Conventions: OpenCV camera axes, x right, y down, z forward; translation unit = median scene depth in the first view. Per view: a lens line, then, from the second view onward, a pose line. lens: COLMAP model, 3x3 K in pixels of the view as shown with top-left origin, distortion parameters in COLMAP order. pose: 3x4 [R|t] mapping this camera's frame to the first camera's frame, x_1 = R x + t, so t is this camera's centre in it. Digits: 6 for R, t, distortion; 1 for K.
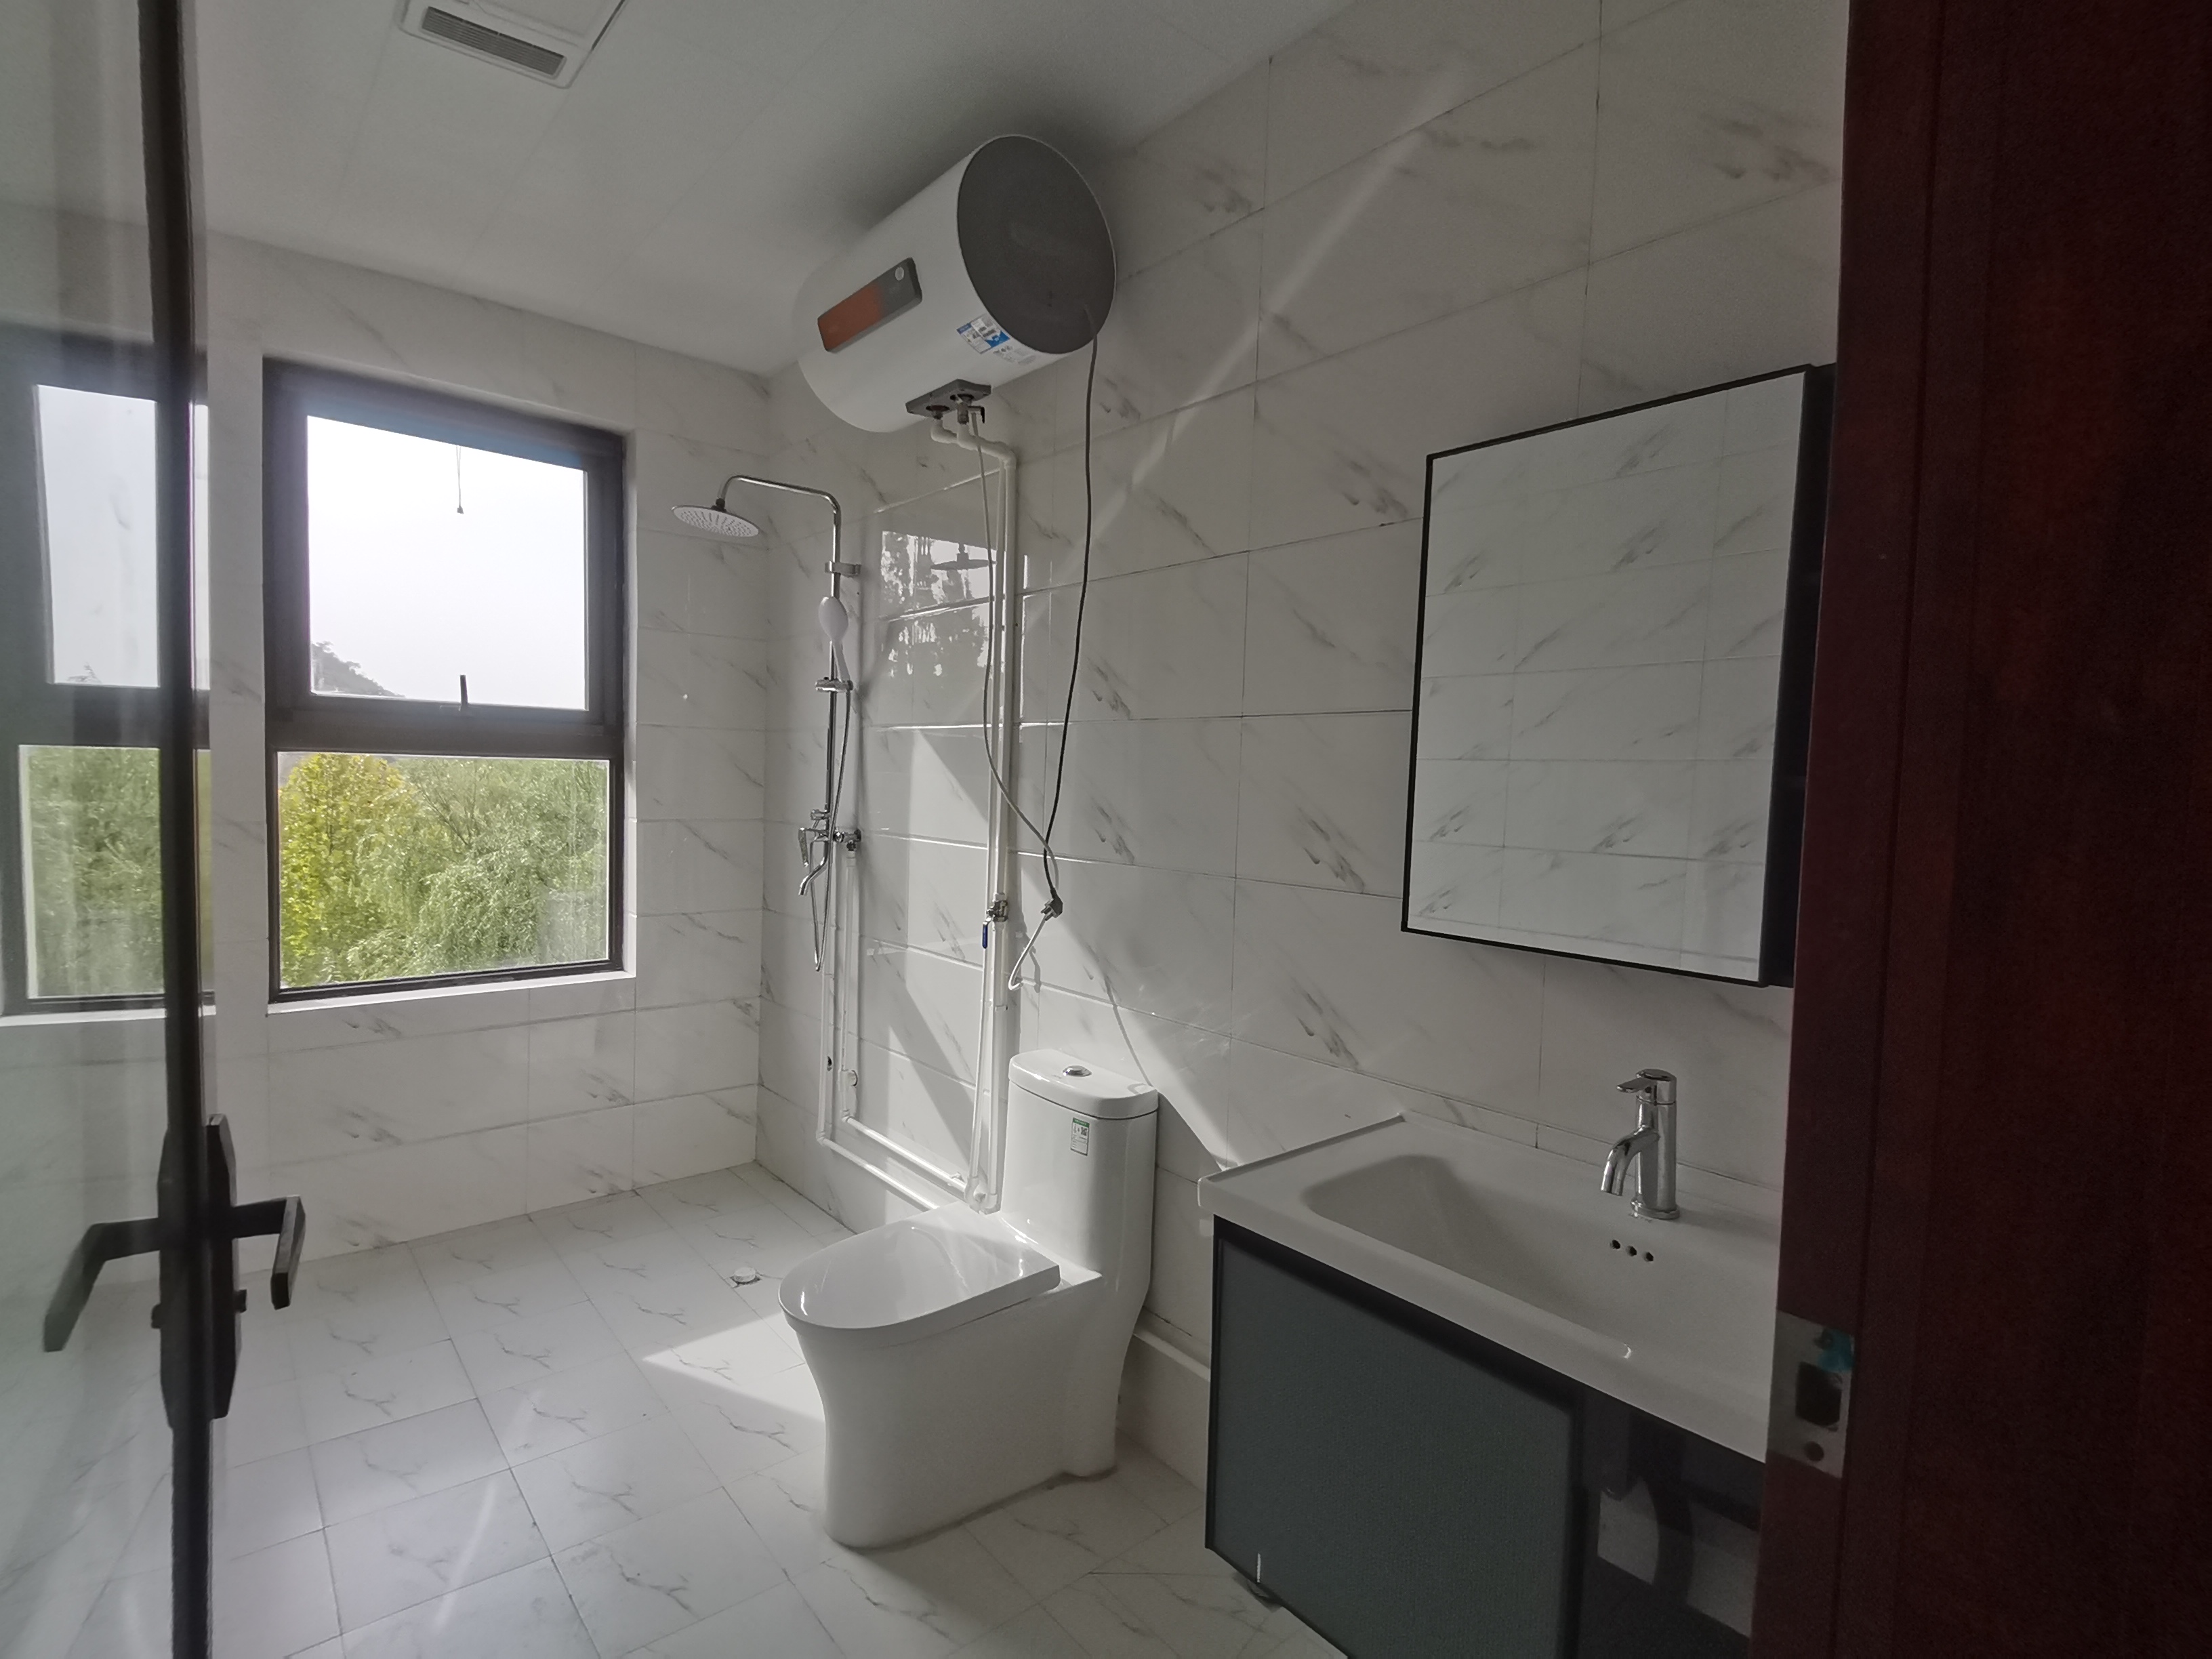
lens RADIAL K [[1087.7, 0, 1106.7], [0, 1087.7, 833.7], [0, 0, 1]] dist [-0.017625, 0.002967]
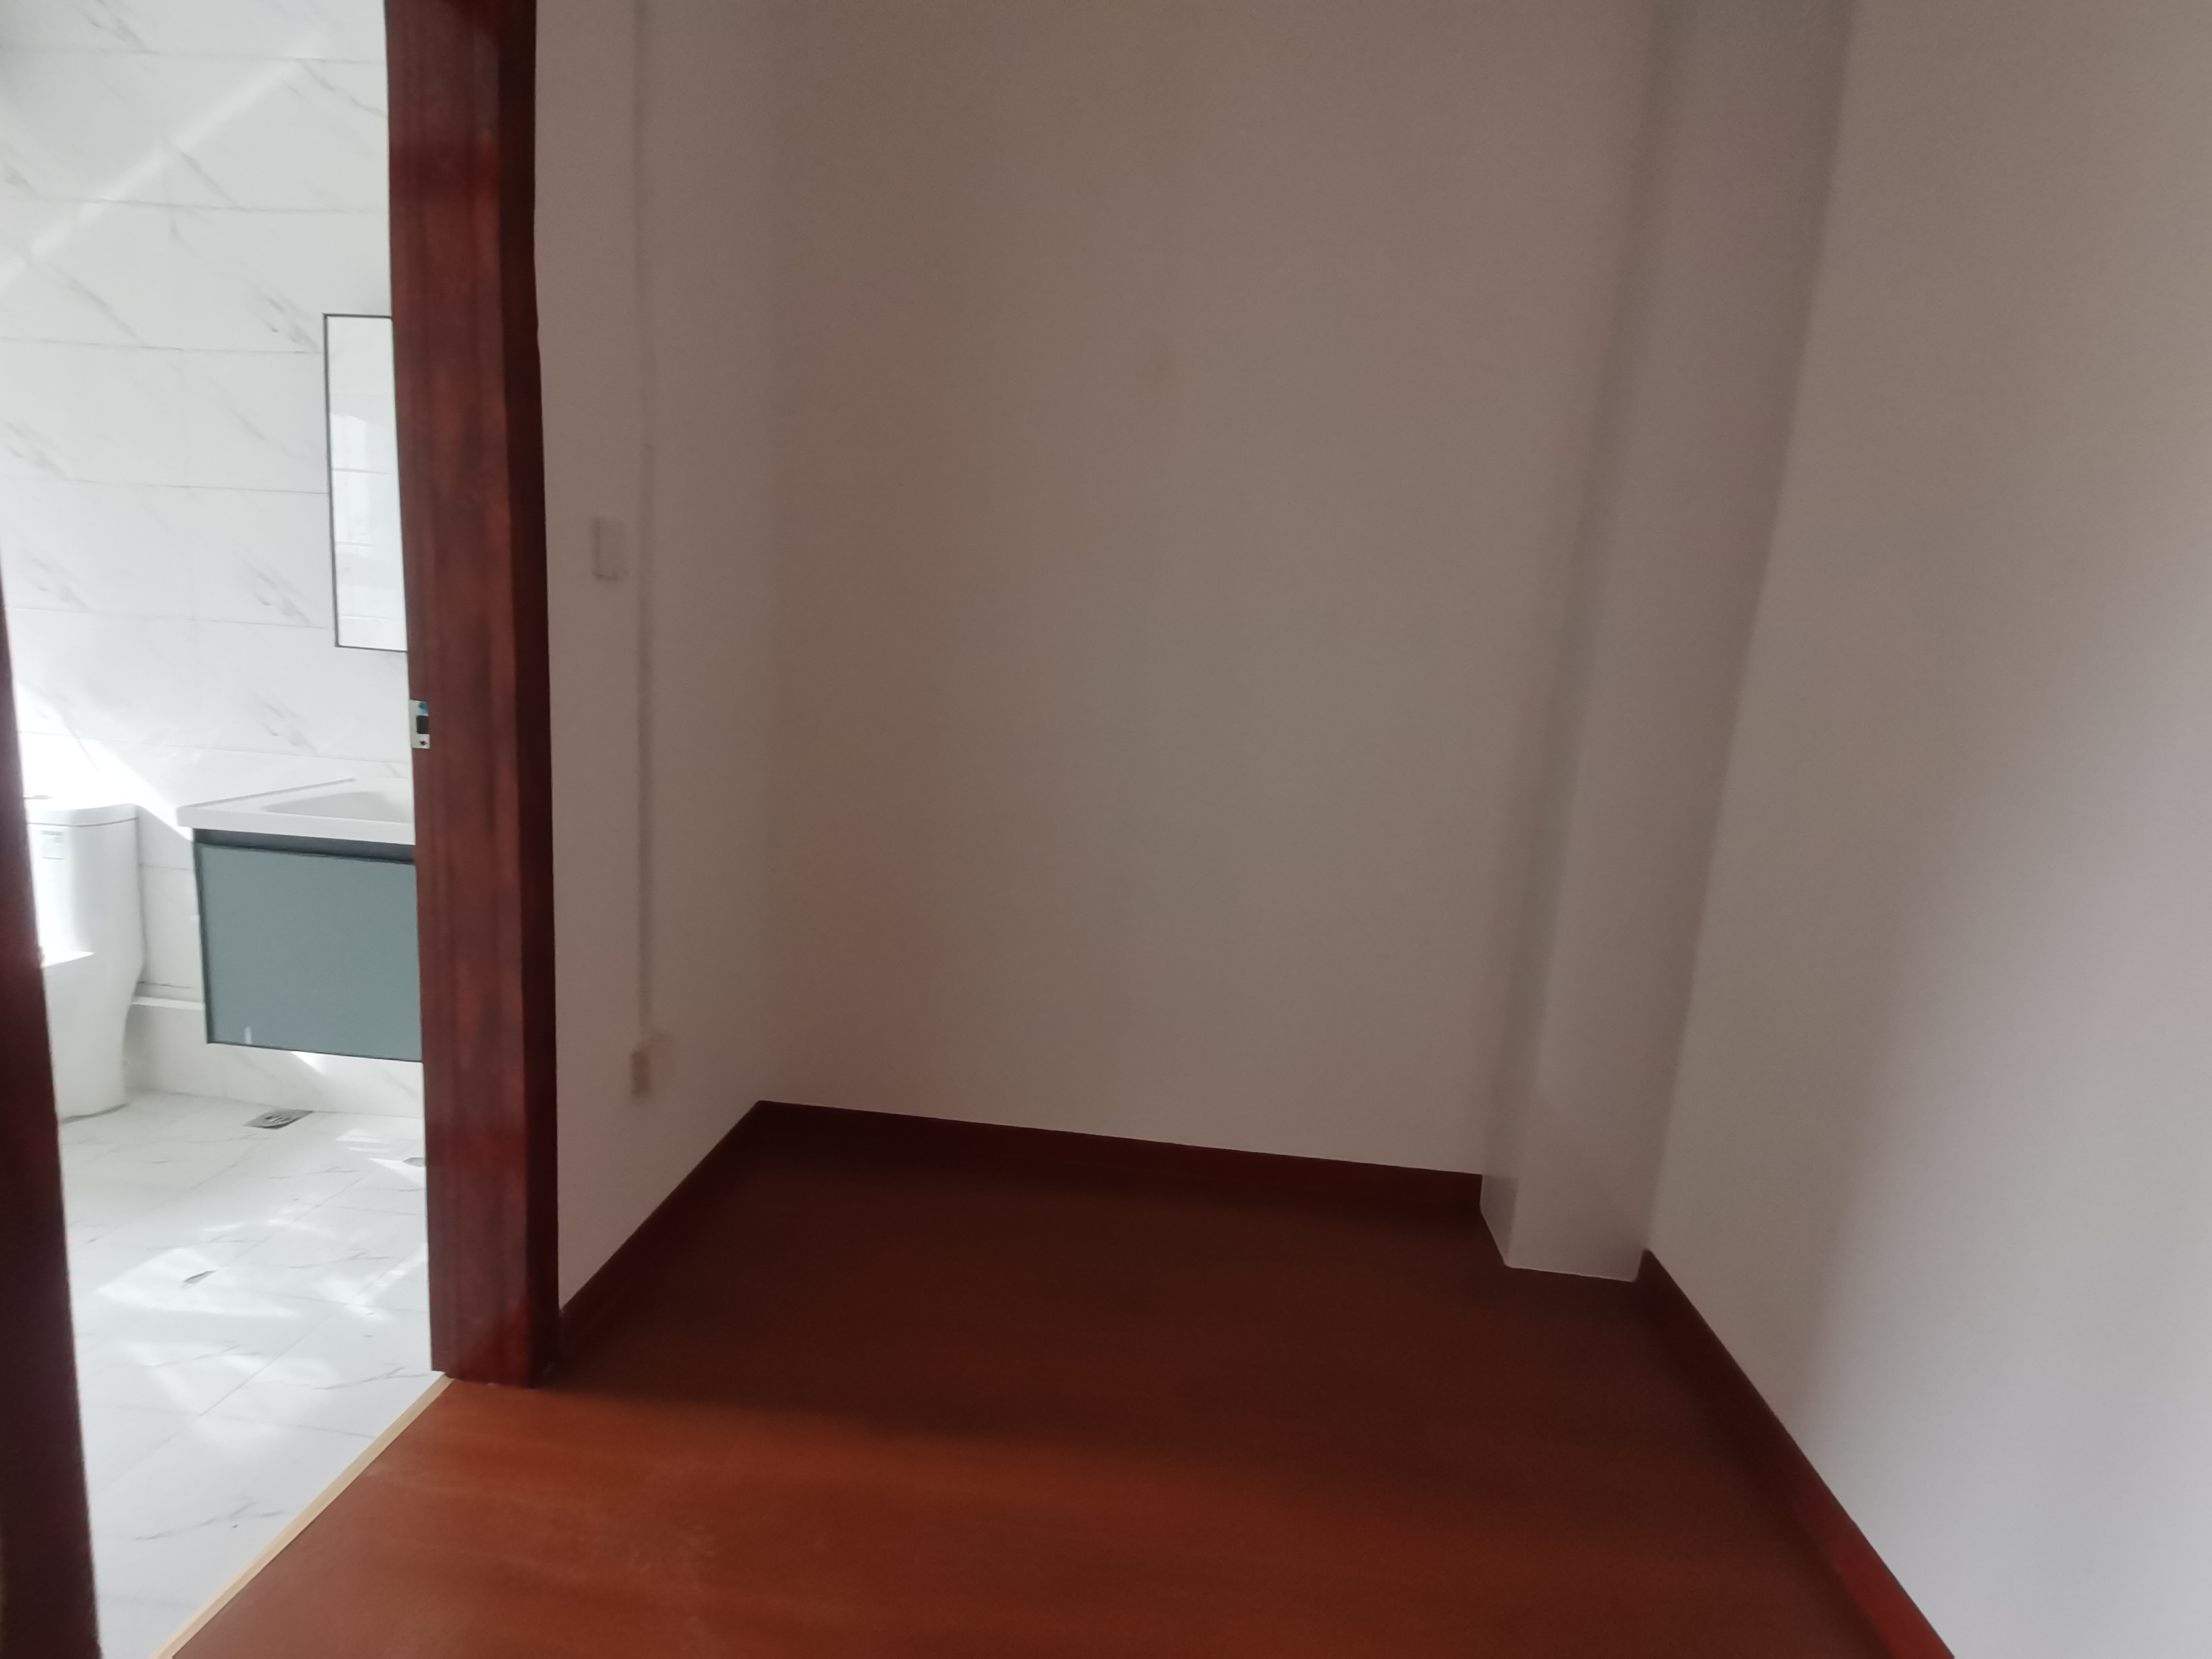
lens RADIAL K [[1087.7, 0, 1112.3], [0, 1087.7, 820.3], [0, 0, 1]] dist [-0.017625, 0.002967]
pose [[0.697567, -0.101084, 0.709353, -0.048567], [-0.005662, 0.989190, 0.146529, 0.089916], [-0.716497, -0.106230, 0.689454, -0.700228]]
